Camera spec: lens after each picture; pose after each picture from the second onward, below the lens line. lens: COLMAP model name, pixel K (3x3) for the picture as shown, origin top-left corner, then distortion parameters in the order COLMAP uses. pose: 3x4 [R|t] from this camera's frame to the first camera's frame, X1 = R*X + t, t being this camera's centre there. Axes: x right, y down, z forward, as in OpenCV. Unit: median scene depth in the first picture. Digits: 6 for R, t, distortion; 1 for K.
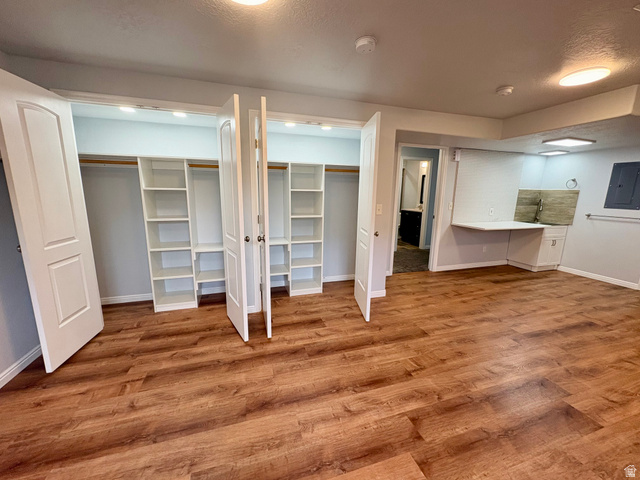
lens RADIAL K [[253.4, 0, 320.4], [0, 253.4, 240.1], [0, 0, 1]] dist [0.003012, -0.000576]
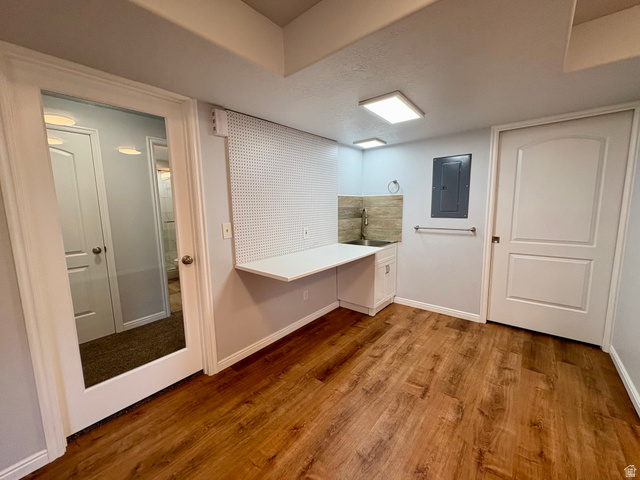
lens RADIAL K [[253.4, 0, 317.9], [0, 253.4, 238.1], [0, 0, 1]] dist [0.003012, -0.000576]
pose [[0.844740, -0.099007, 0.525939, 0.394270], [0.132460, 0.990841, -0.026227, -0.082715], [-0.518525, 0.091821, 0.850118, 0.494112]]
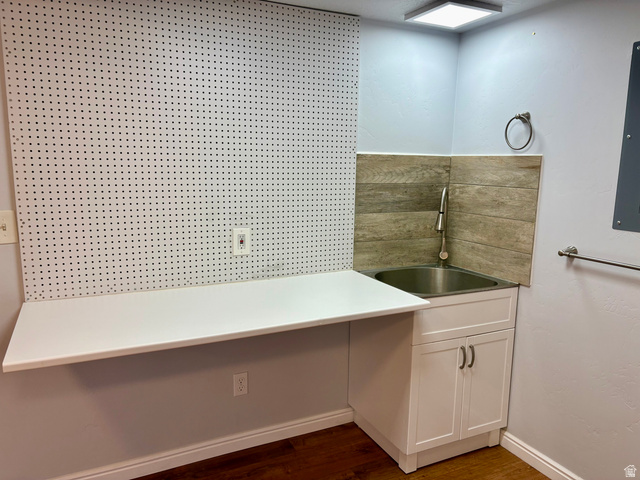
lens RADIAL K [[487.1, 0, 321.2], [0, 487.1, 242.5], [0, 0, 1]] dist [0.041512, 0.002403]
pose [[0.988125, -0.025220, 0.151567, 0.698109], [0.029213, 0.999281, -0.024176, -0.099715], [-0.150848, 0.028316, 0.988151, 0.522428]]
